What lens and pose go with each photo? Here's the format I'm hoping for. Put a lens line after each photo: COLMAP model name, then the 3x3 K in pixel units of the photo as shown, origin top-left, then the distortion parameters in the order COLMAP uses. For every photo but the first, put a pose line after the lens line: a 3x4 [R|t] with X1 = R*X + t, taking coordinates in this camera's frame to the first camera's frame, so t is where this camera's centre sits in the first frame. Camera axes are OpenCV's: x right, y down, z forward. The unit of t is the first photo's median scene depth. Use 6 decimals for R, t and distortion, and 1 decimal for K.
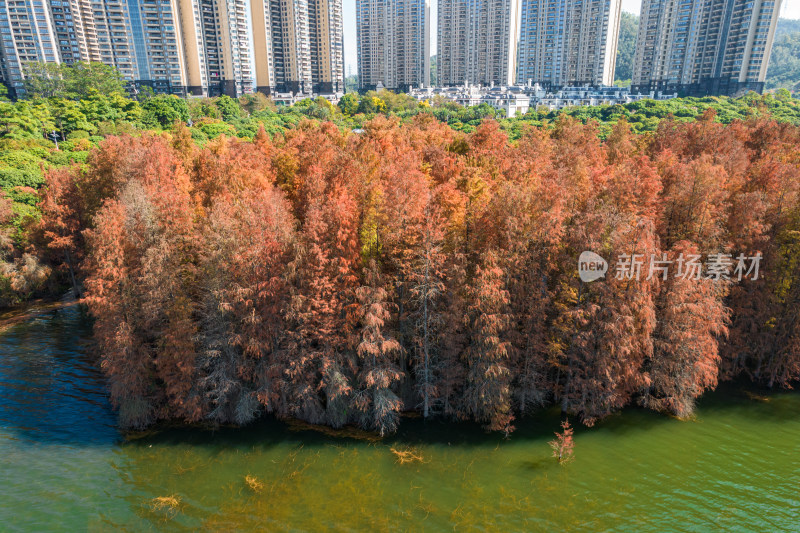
lens RADIAL K [[520.4, 0, 400.0], [0, 520.4, 266.5], [0, 0, 1]] dist [-0.069927, 0.072753]
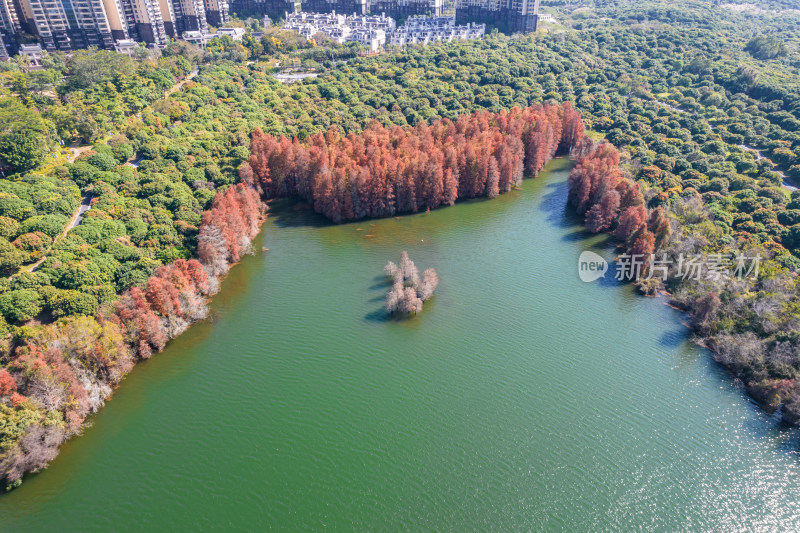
lens RADIAL K [[520.4, 0, 400.0], [0, 520.4, 266.5], [0, 0, 1]] dist [-0.069927, 0.072753]
pose [[0.957337, -0.148425, 0.247944, -1.191322], [0.088731, 0.967548, 0.236596, -0.337367], [-0.275015, -0.204502, 0.939439, -3.533276]]
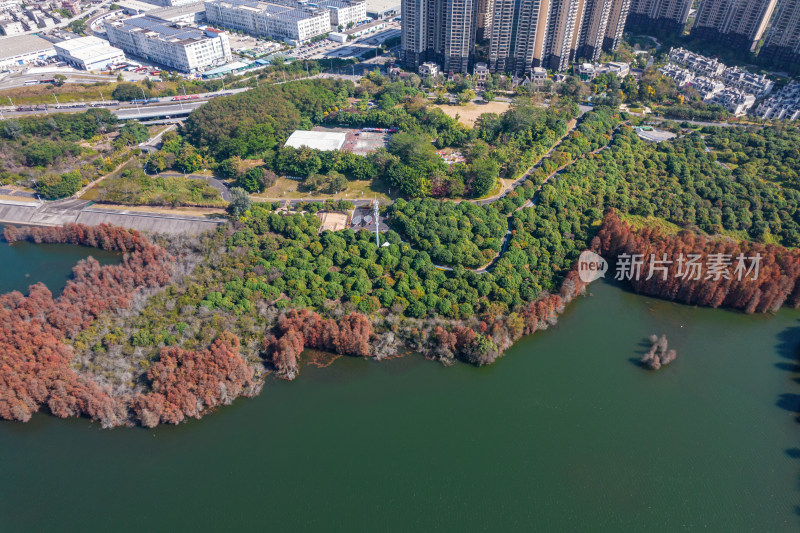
lens RADIAL K [[520.4, 0, 400.0], [0, 520.4, 266.5], [0, 0, 1]] dist [-0.069927, 0.072753]
pose [[0.941311, 0.221652, -0.254566, -2.004024], [-0.114858, 0.919510, 0.375912, -2.556889], [0.317397, -0.324611, 0.891003, -6.942150]]
